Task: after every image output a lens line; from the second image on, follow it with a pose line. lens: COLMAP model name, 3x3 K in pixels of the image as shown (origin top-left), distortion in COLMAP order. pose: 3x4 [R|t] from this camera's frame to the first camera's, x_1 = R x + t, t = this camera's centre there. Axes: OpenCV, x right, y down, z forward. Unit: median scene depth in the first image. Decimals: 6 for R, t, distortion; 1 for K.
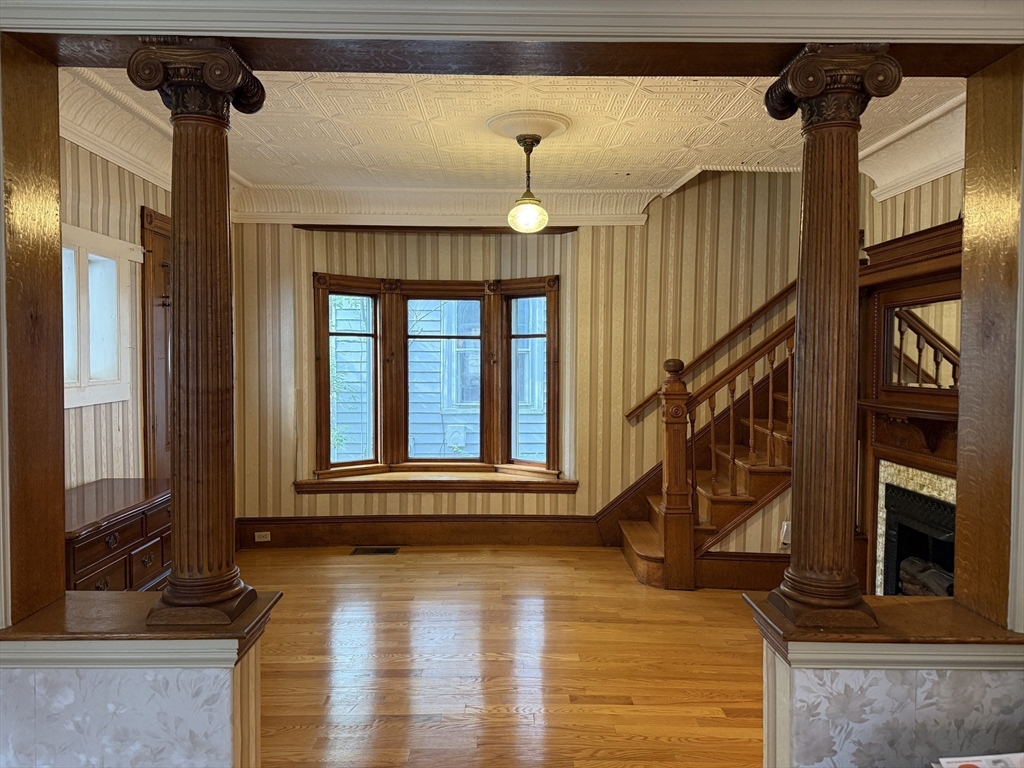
lens RADIAL K [[719.1, 0, 516.0], [0, 719.1, 383.9], [0, 0, 1]] dist [0.057275, -0.069386]
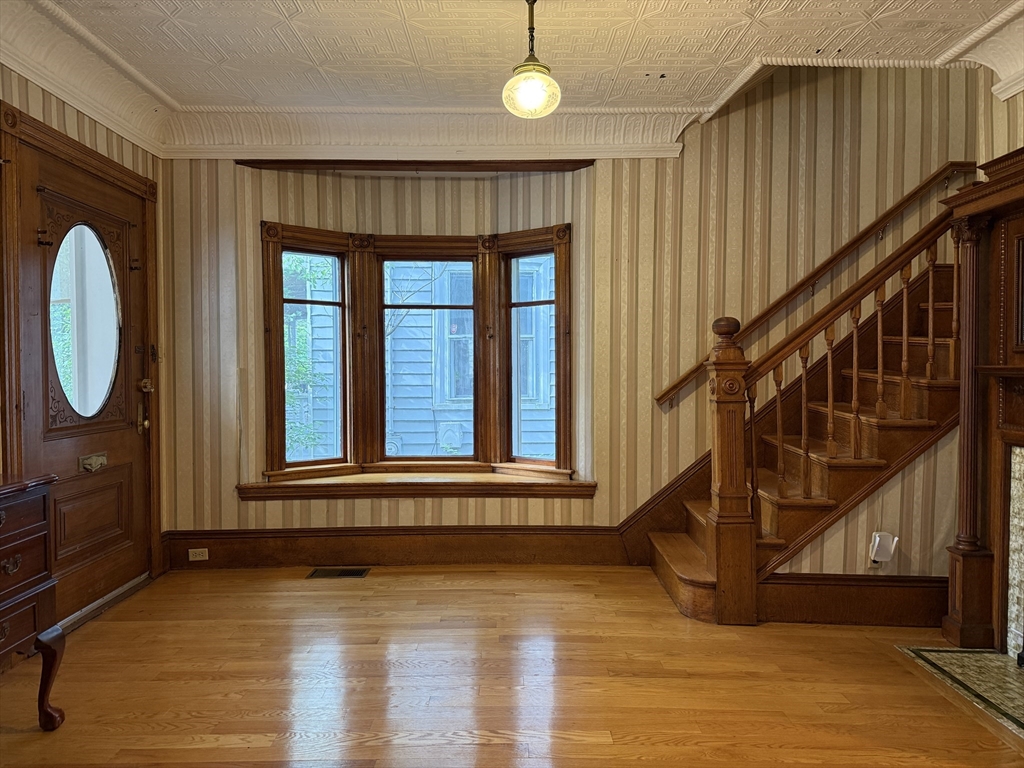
lens RADIAL K [[719.1, 0, 515.2], [0, 719.1, 383.4], [0, 0, 1]] dist [0.057275, -0.069386]
pose [[0.999962, -0.006412, -0.005861, 0.002264], [0.006315, 0.999844, -0.016496, 0.038982], [0.005966, 0.016458, 0.999847, 0.208357]]
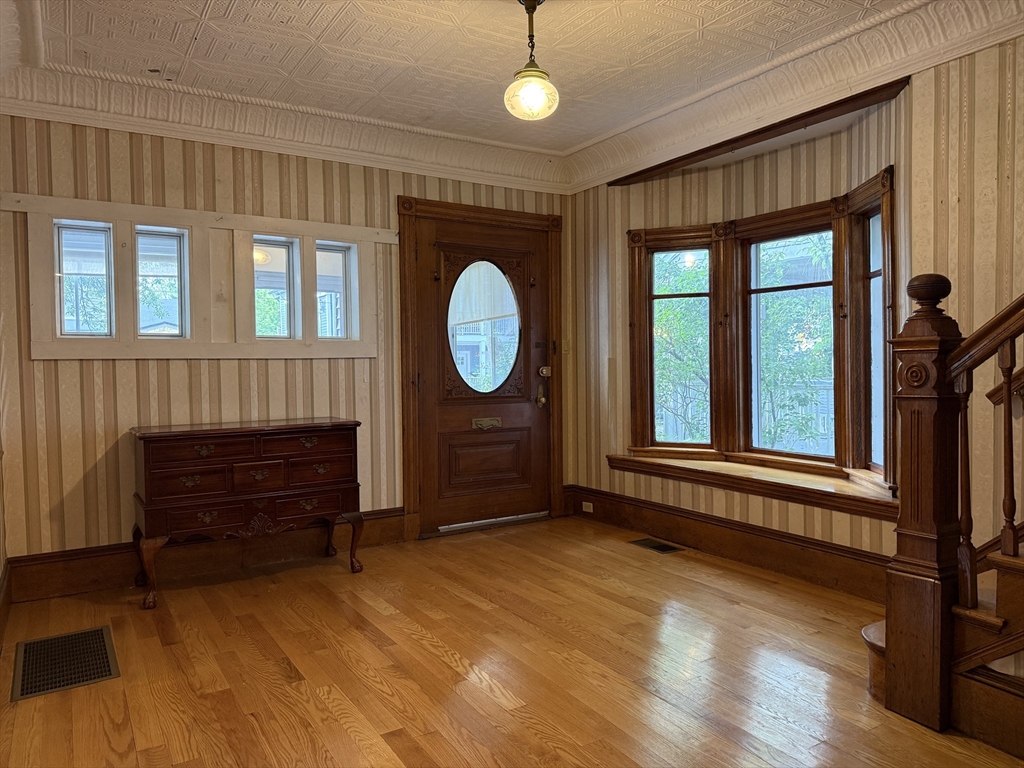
lens RADIAL K [[719.1, 0, 510.9], [0, 719.1, 386.0], [0, 0, 1]] dist [0.057275, -0.069386]
pose [[0.493374, 0.016458, -0.869662, 0.448349], [-0.021351, 0.999749, 0.006807, 0.040558], [0.869555, 0.015210, 0.493601, 0.421791]]
